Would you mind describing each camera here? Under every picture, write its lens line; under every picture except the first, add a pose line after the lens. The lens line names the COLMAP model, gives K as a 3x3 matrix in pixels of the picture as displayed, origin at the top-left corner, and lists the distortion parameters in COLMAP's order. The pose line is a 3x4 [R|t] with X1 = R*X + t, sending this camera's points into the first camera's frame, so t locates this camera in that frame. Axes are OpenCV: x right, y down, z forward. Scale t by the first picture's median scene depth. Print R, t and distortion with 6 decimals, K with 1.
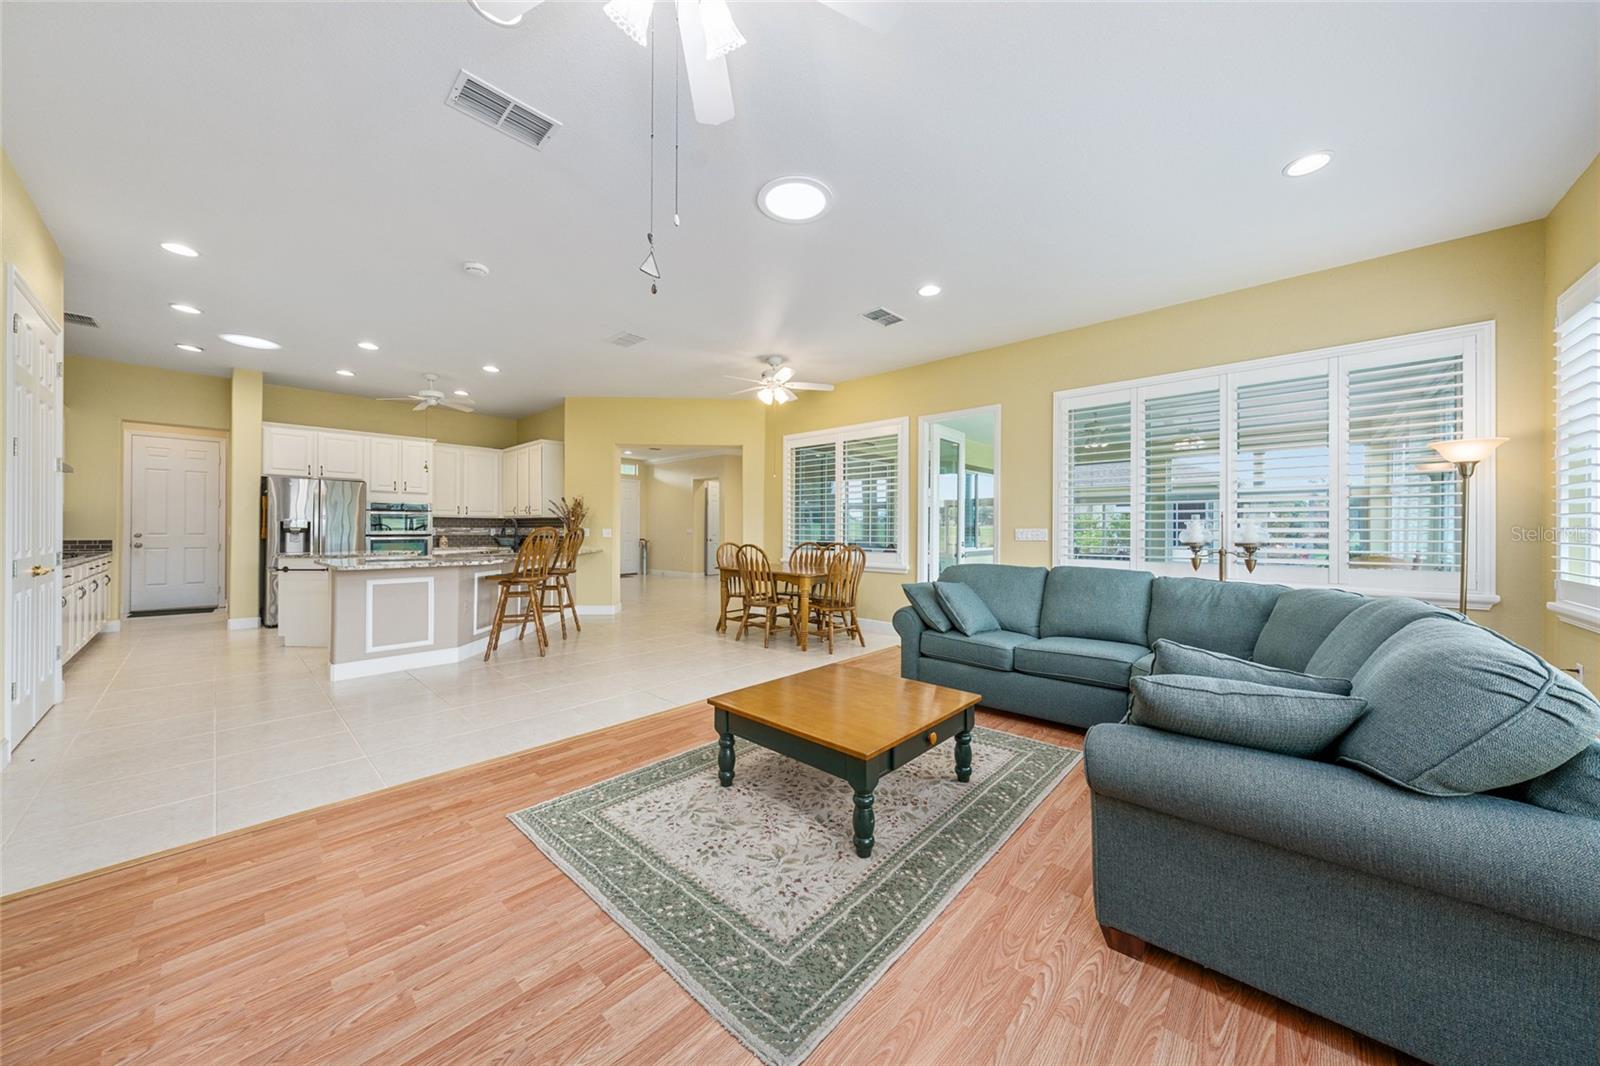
lens RADIAL K [[562.7, 0, 814.8], [0, 562.7, 531.2], [0, 0, 1]] dist [-0.004702, -0.000016]
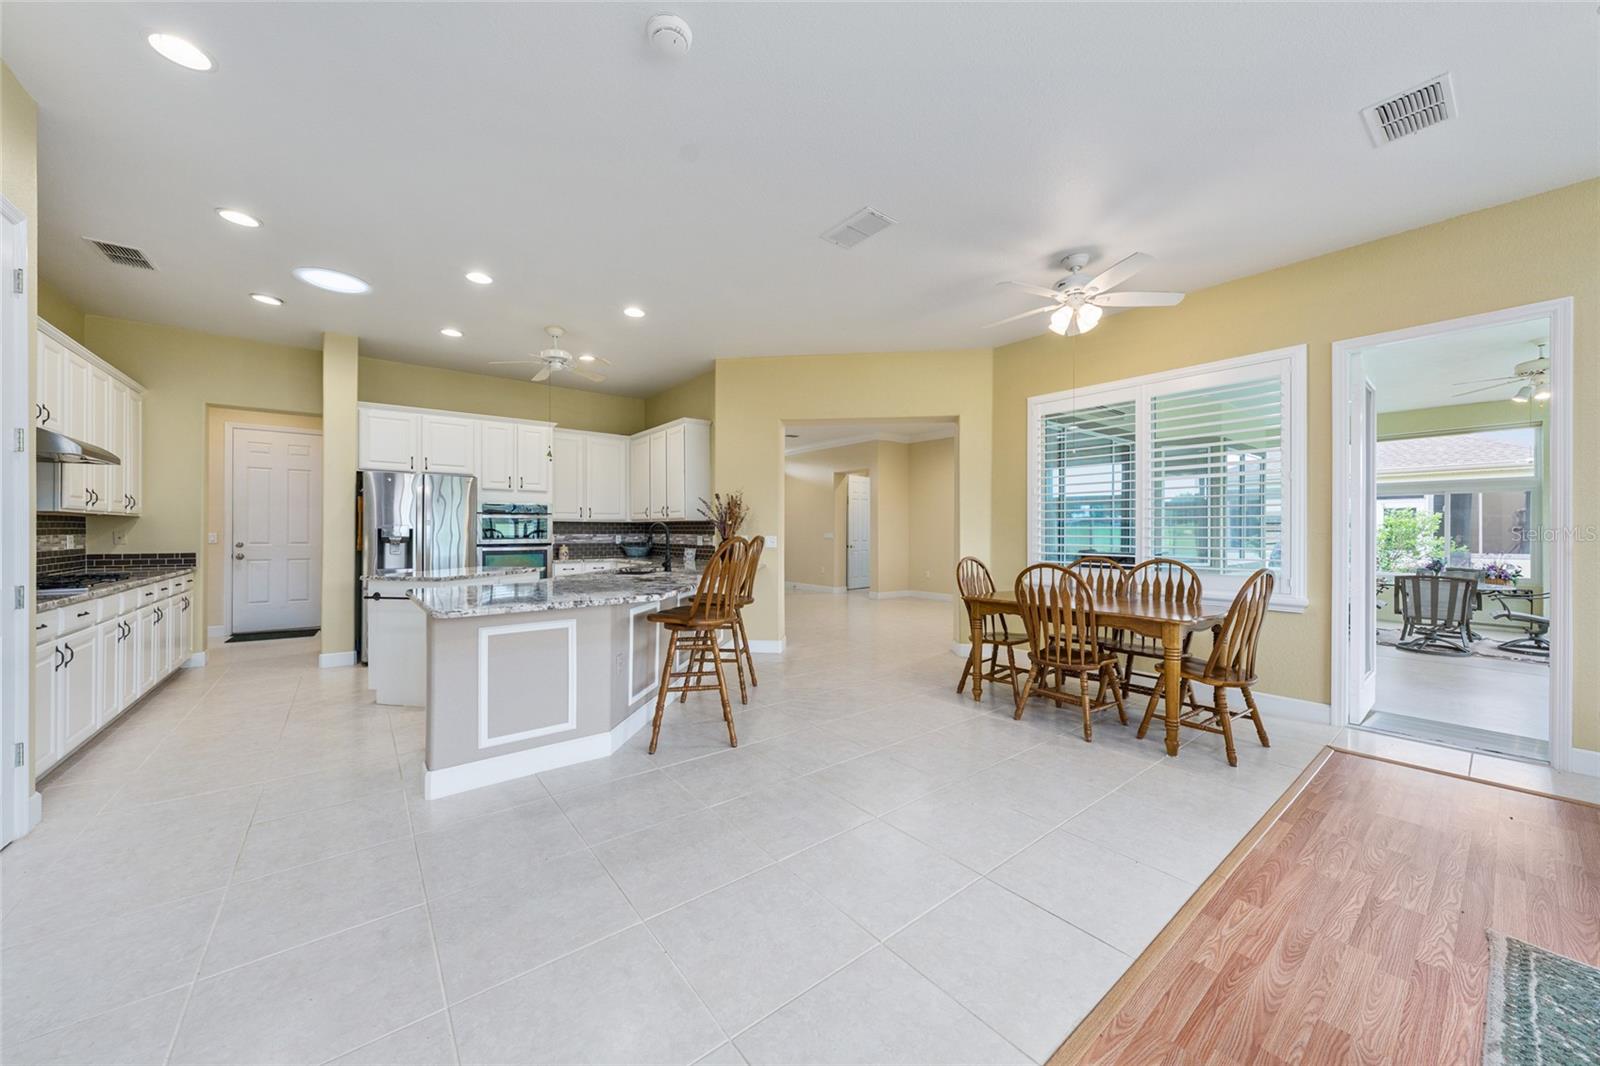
lens RADIAL K [[581.0, 0, 794.0], [0, 581.0, 532.4], [0, 0, 1]] dist [-0.000635, -0.000414]
pose [[0.984955, -0.003345, -0.172777, -0.247161], [0.003254, 0.999994, -0.000812, -0.009453], [0.172778, 0.000237, 0.984961, 0.306806]]
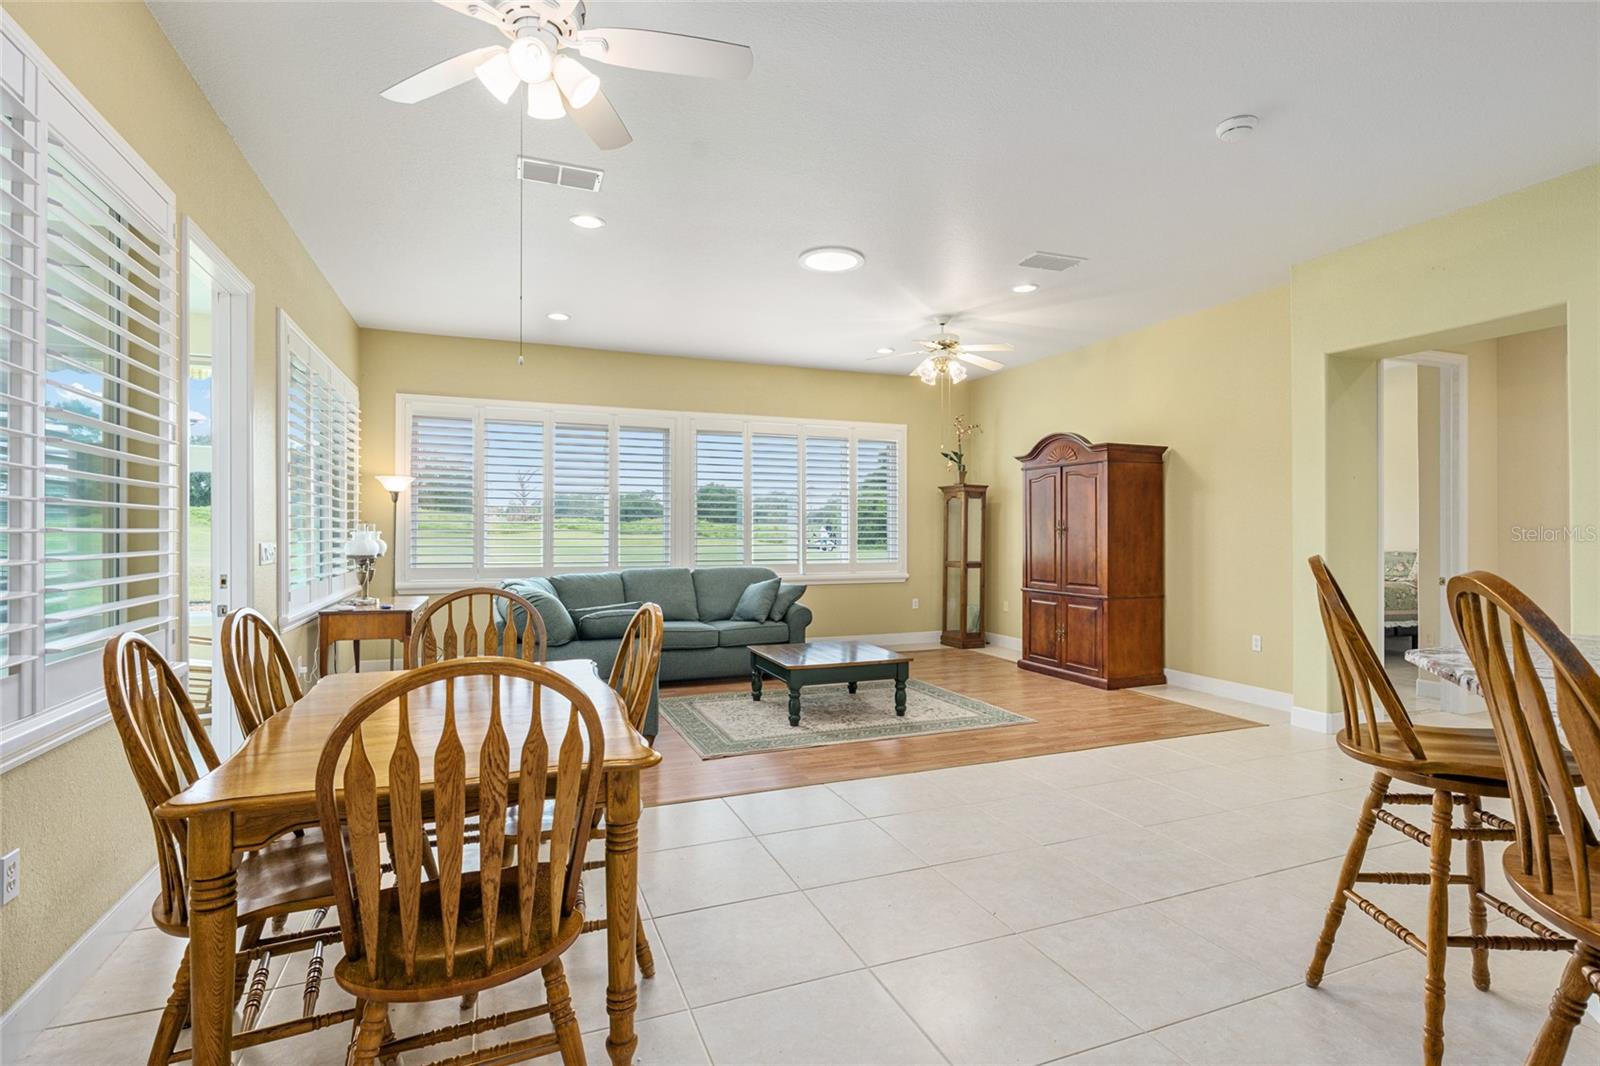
lens RADIAL K [[747.6, 0, 796.4], [0, 747.6, 533.4], [0, 0, 1]] dist [-0.006565, 0.001759]
pose [[-0.891301, -0.006831, 0.453360, -0.332581], [-0.005841, 0.999977, 0.003585, -0.015519], [-0.453374, 0.000547, -0.891320, 1.191229]]
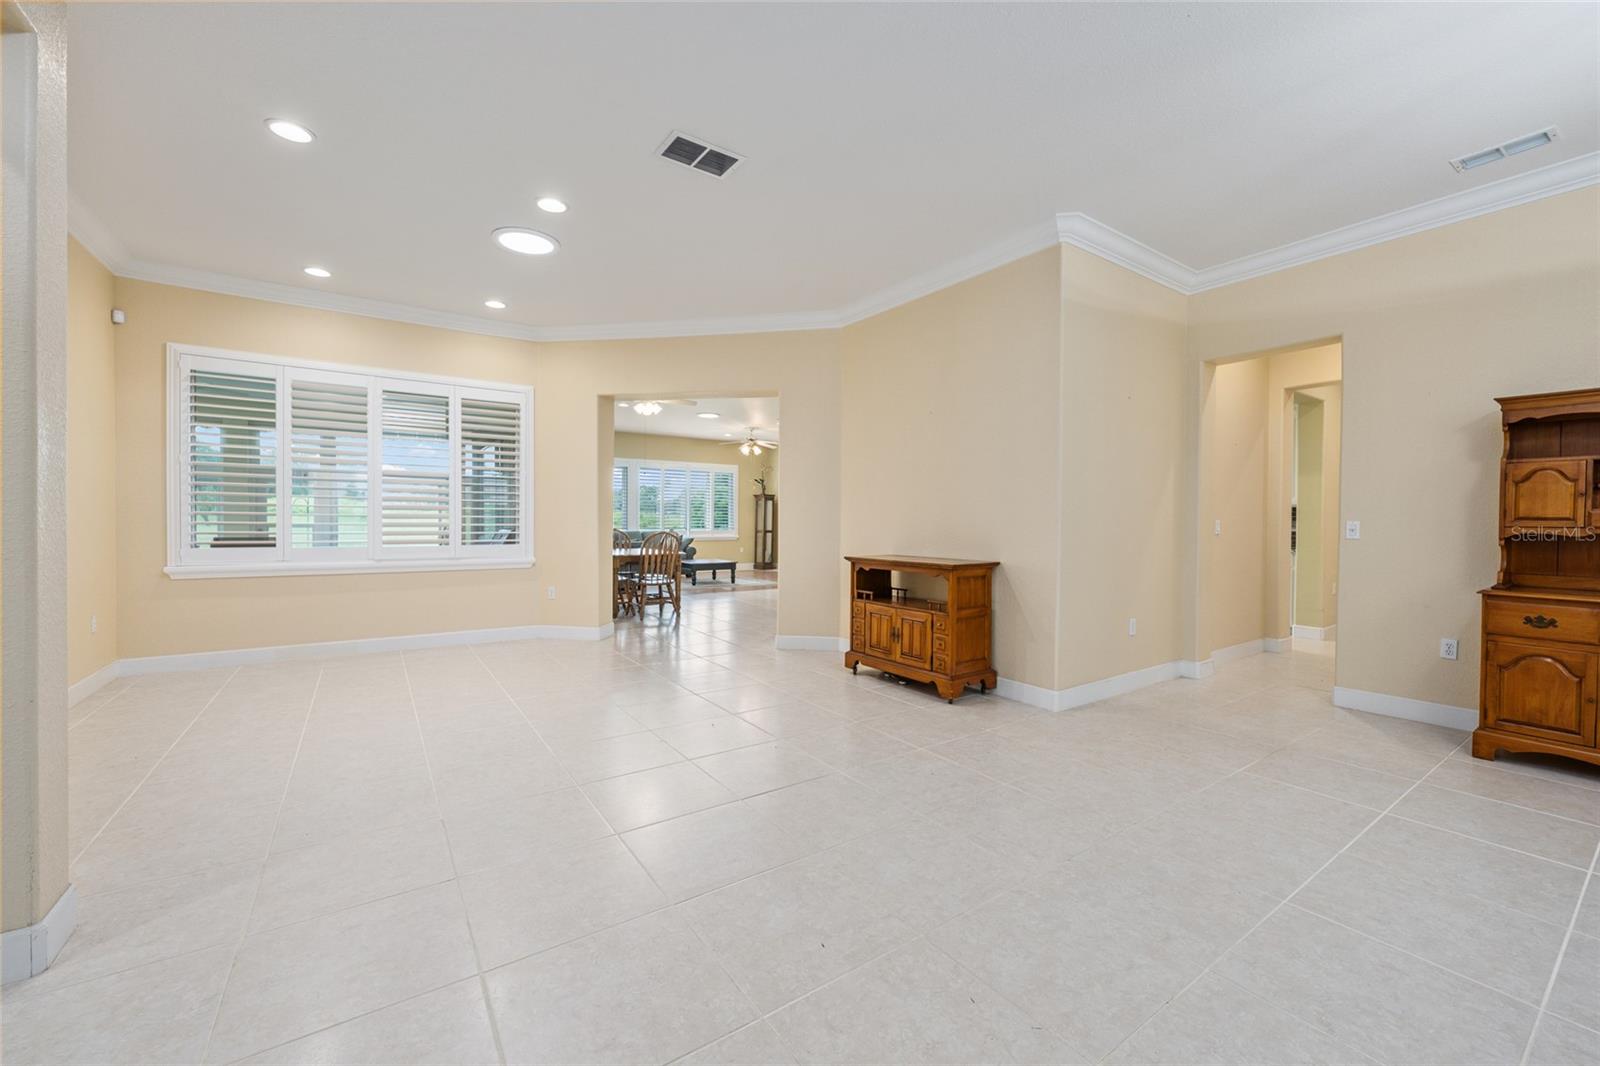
lens RADIAL K [[649.7, 0, 810.7], [0, 649.7, 530.1], [0, 0, 1]] dist [0.000651, -0.000764]
pose [[-0.974022, -0.017522, 0.225775, -0.735149], [-0.014385, 0.999776, 0.015535, -0.002784], [-0.225997, 0.011884, -0.974056, 2.265652]]
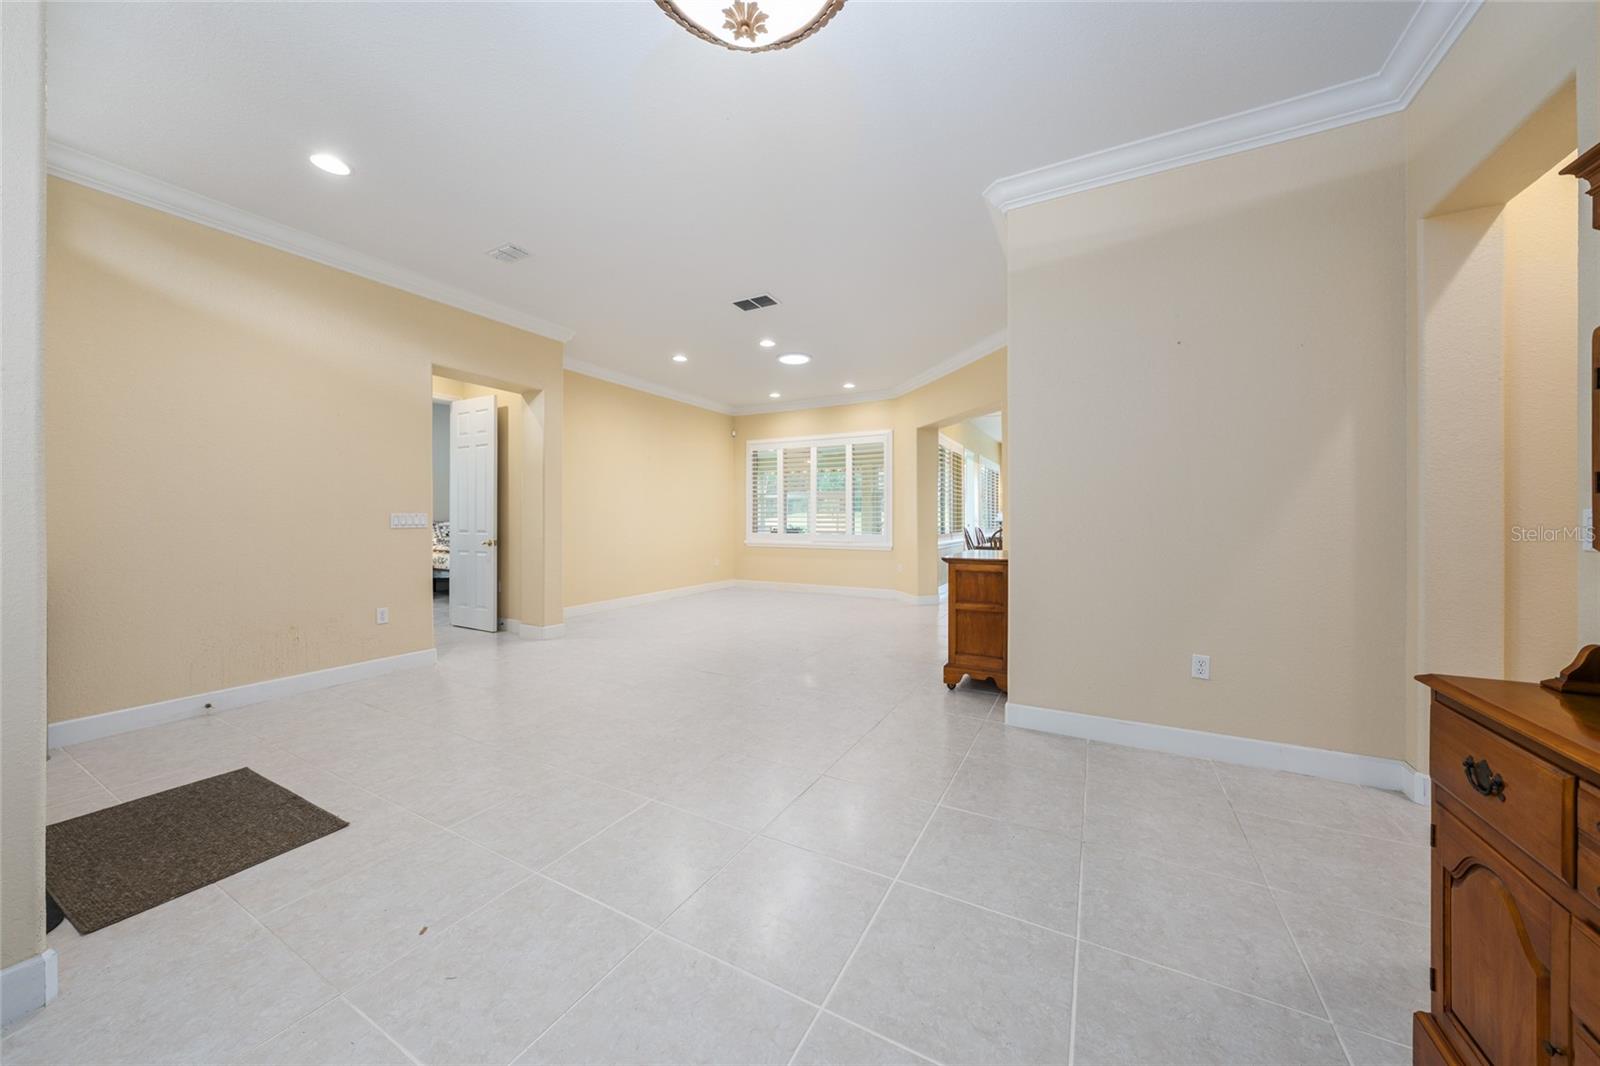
lens RADIAL K [[562.7, 0, 792.6], [0, 562.7, 518.0], [0, 0, 1]] dist [-0.004702, -0.000016]
pose [[-0.198302, -0.005765, 0.980124, -1.373318], [-0.000880, 0.999983, 0.005704, -0.005684], [-0.980141, 0.000268, -0.198303, 1.814147]]
